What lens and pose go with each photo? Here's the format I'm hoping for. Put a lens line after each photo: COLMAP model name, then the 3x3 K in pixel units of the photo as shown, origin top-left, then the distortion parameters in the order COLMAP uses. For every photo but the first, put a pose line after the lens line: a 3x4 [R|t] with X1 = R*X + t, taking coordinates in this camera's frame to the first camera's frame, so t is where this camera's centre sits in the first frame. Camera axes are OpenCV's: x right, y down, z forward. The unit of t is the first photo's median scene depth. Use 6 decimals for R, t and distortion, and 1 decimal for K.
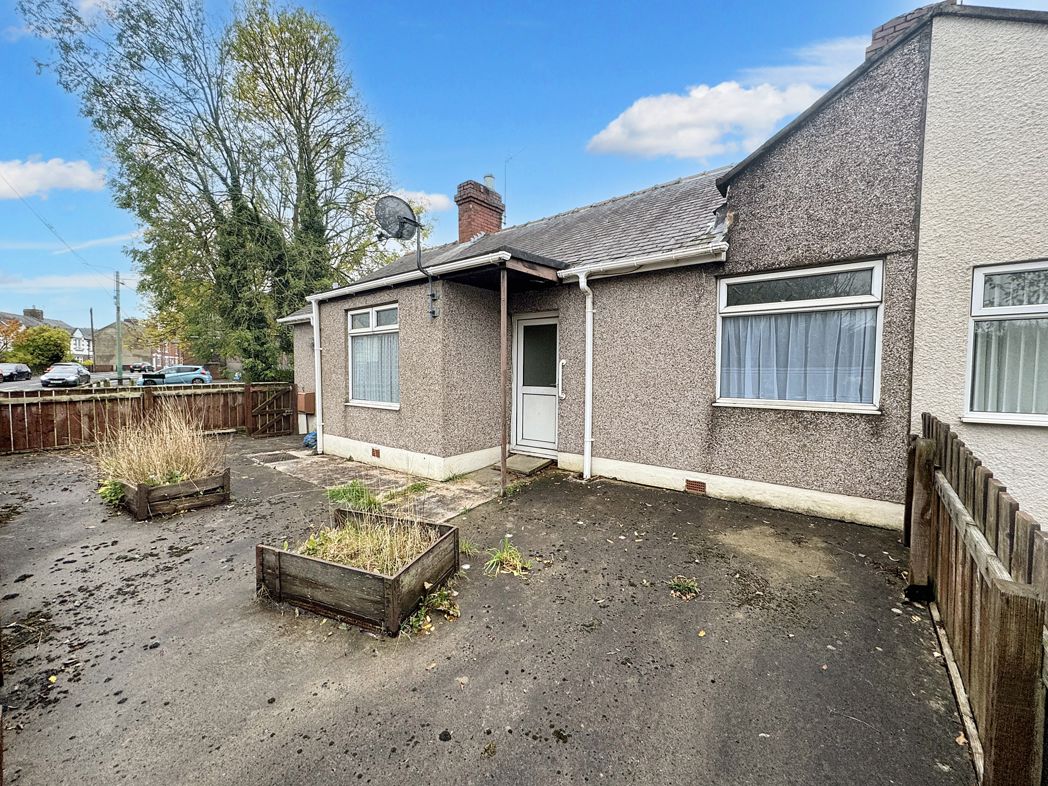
lens RADIAL K [[422.2, 0, 523.8], [0, 422.2, 390.1], [0, 0, 1]] dist [-0.001371, 0.000941]
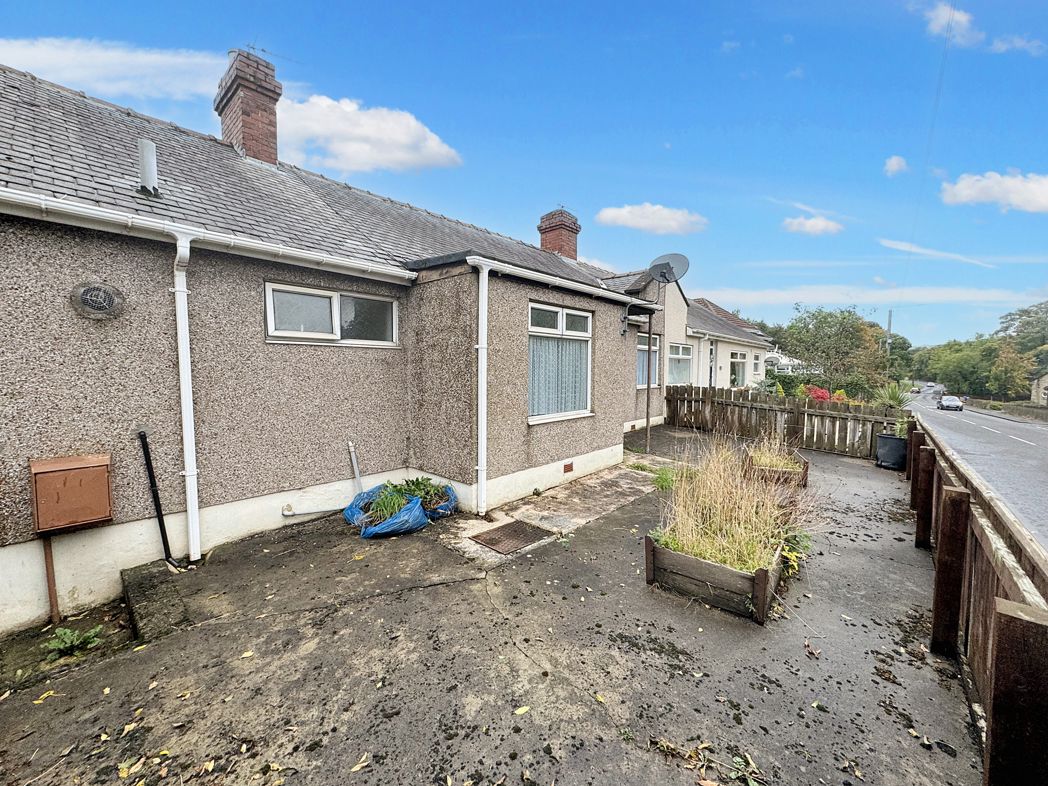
lens RADIAL K [[422.2, 0, 522.7], [0, 422.2, 393.3], [0, 0, 1]] dist [-0.001371, 0.000941]
pose [[0.040880, -0.053638, 0.997723, -1.278512], [0.052499, 0.997294, 0.051464, -0.066778], [-0.997784, 0.050276, 0.043586, 1.063870]]
